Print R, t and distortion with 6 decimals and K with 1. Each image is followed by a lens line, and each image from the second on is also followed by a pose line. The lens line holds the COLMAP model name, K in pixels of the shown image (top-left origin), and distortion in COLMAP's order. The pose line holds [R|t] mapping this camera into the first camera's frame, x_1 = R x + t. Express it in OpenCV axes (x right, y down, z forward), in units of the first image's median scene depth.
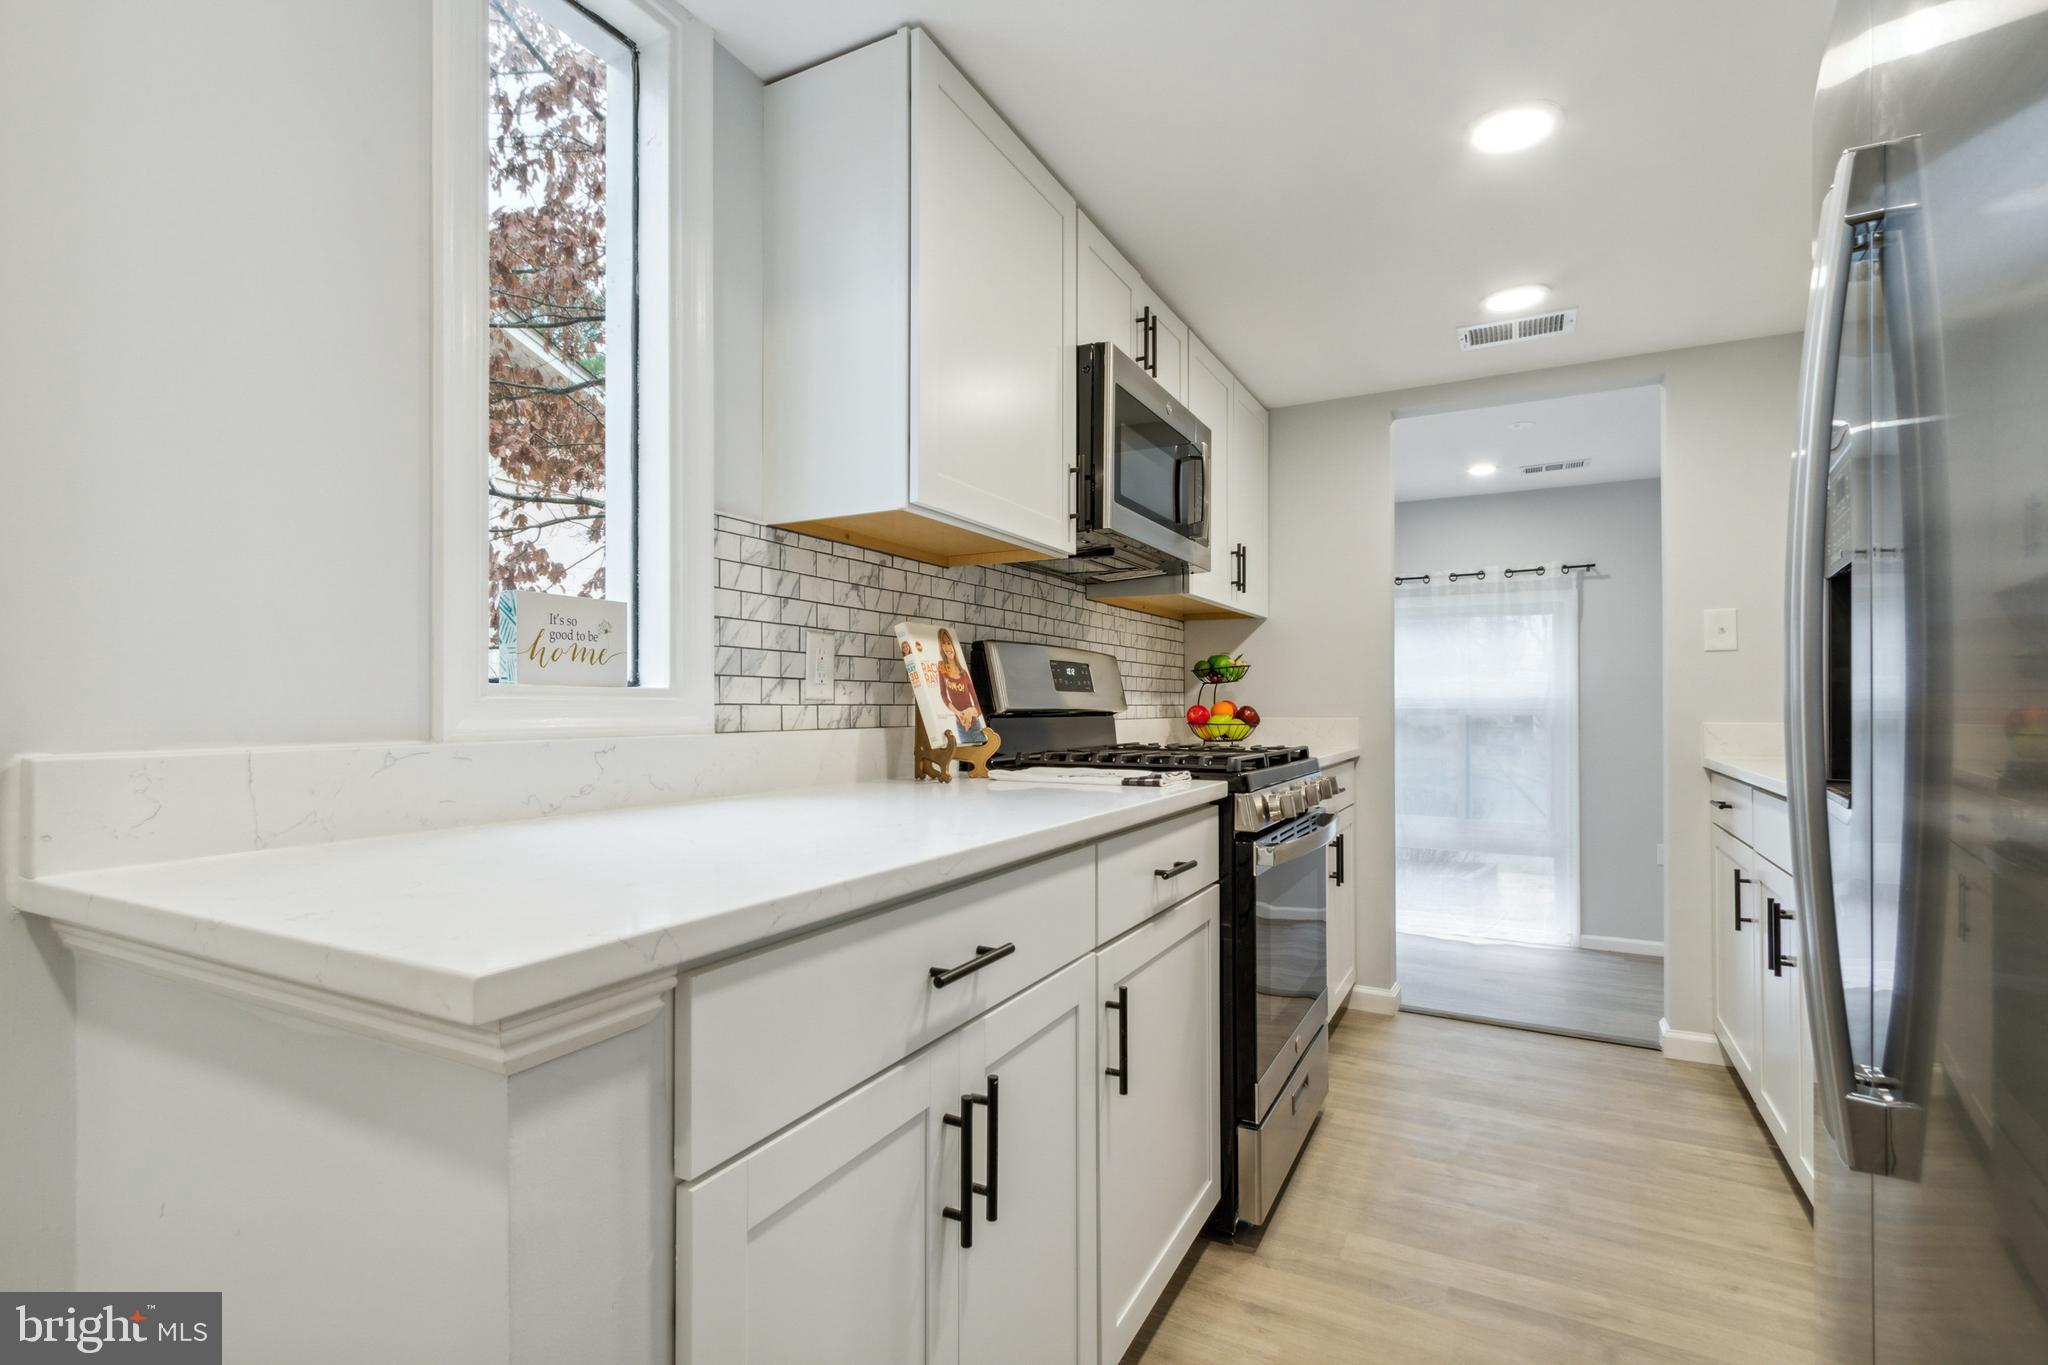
lens RADIAL K [[963.7, 0, 1021.6], [0, 963.7, 703.2], [0, 0, 1]] dist [-0.000138, -0.000208]
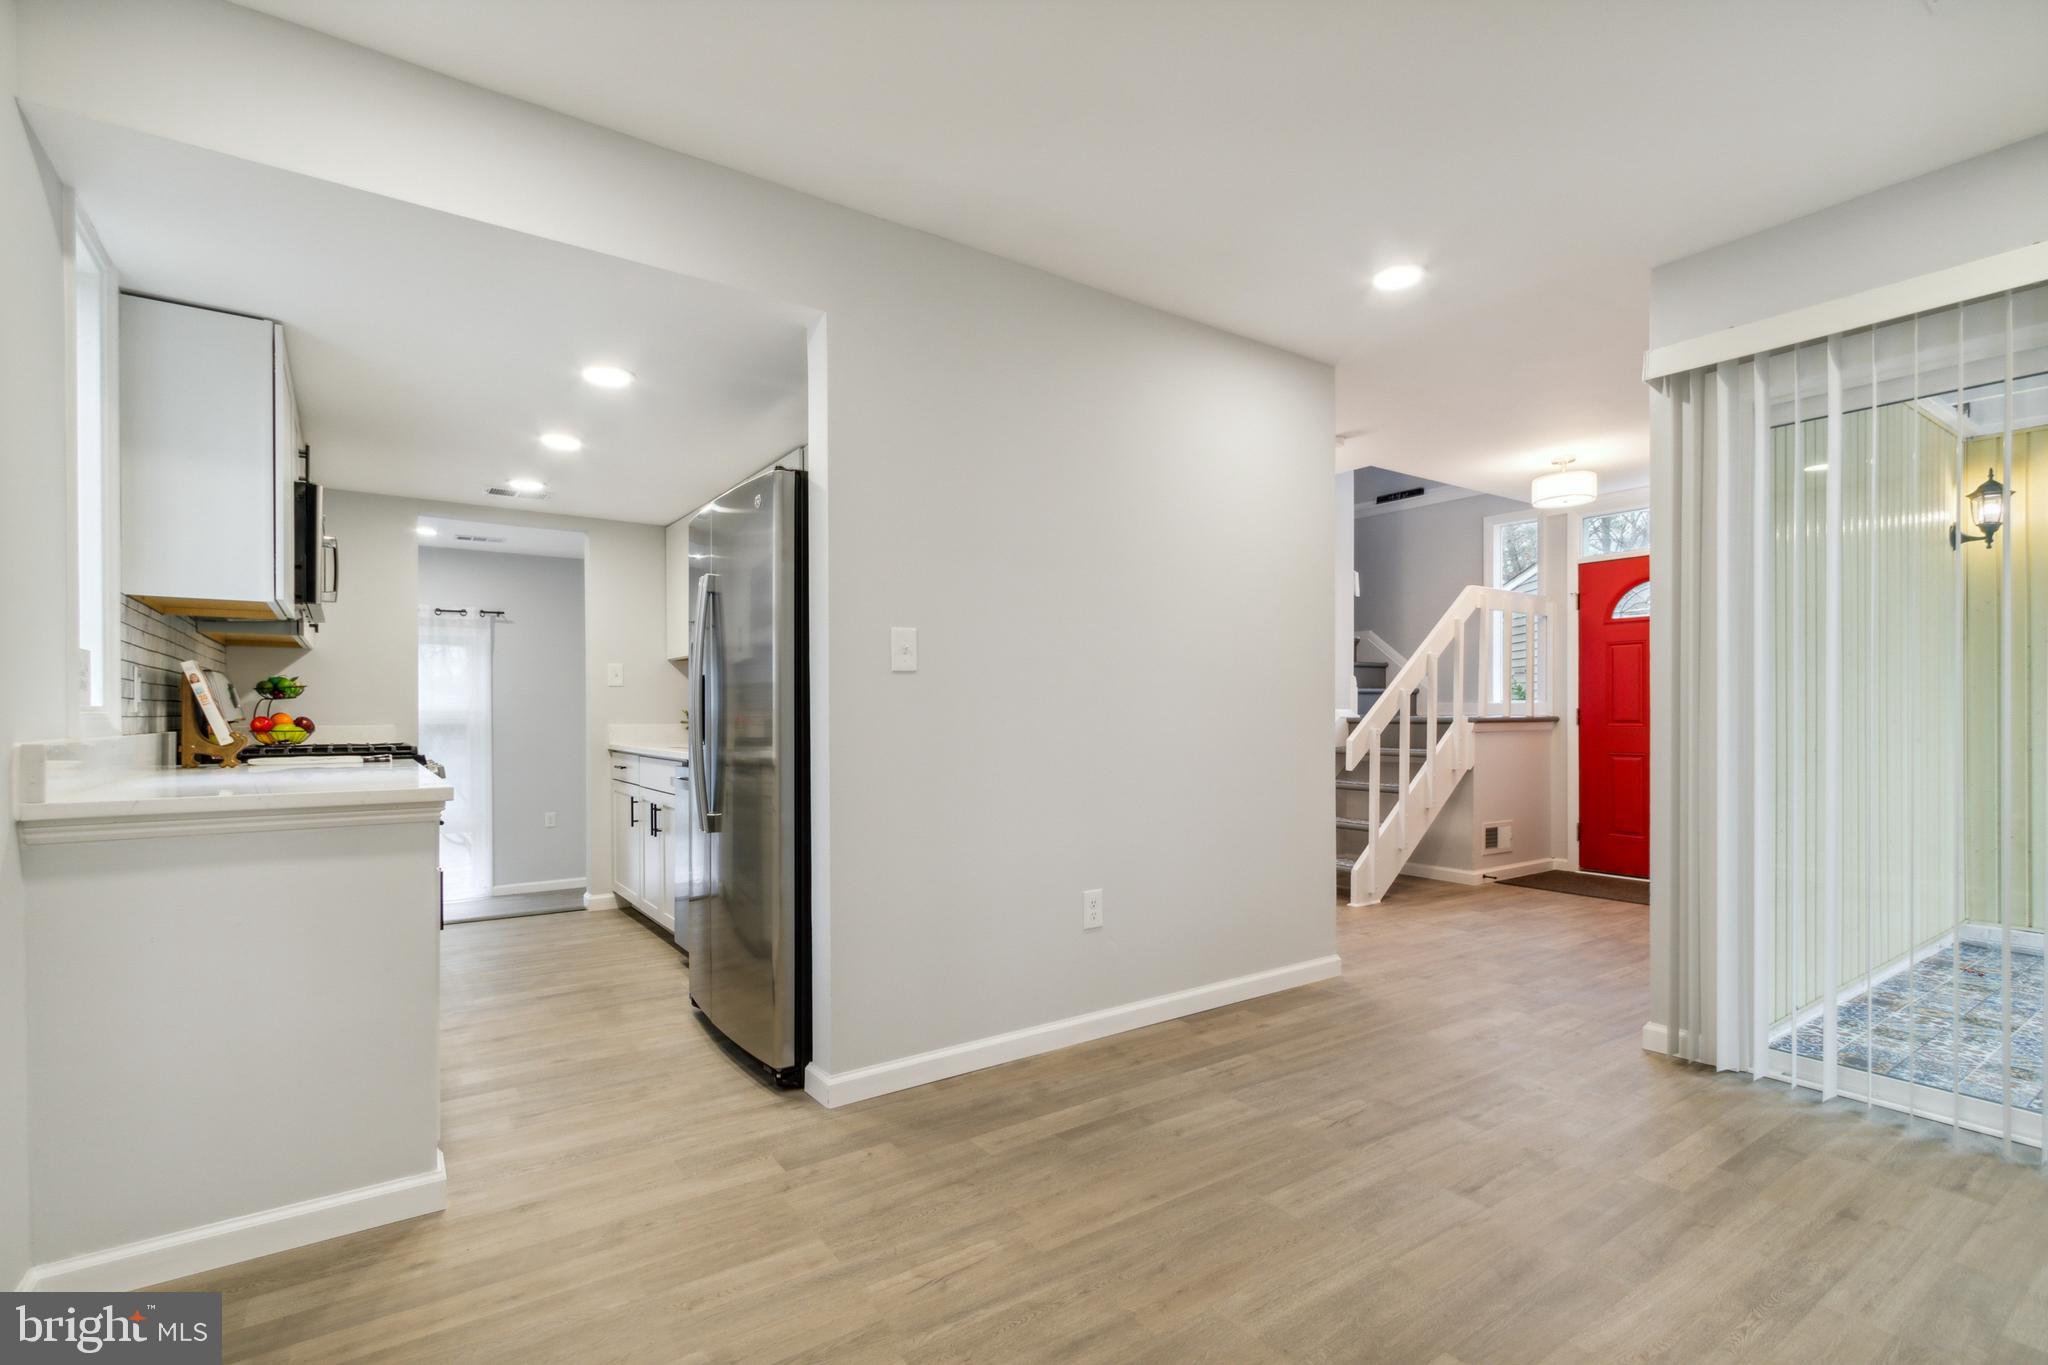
lens RADIAL K [[963.7, 0, 1021.6], [0, 963.7, 703.2], [0, 0, 1]] dist [-0.000138, -0.000208]
pose [[0.449909, 0.009457, 0.893025, -0.499057], [-0.000913, 0.999948, -0.010130, -0.003078], [-0.893074, 0.003742, 0.449894, -0.459642]]
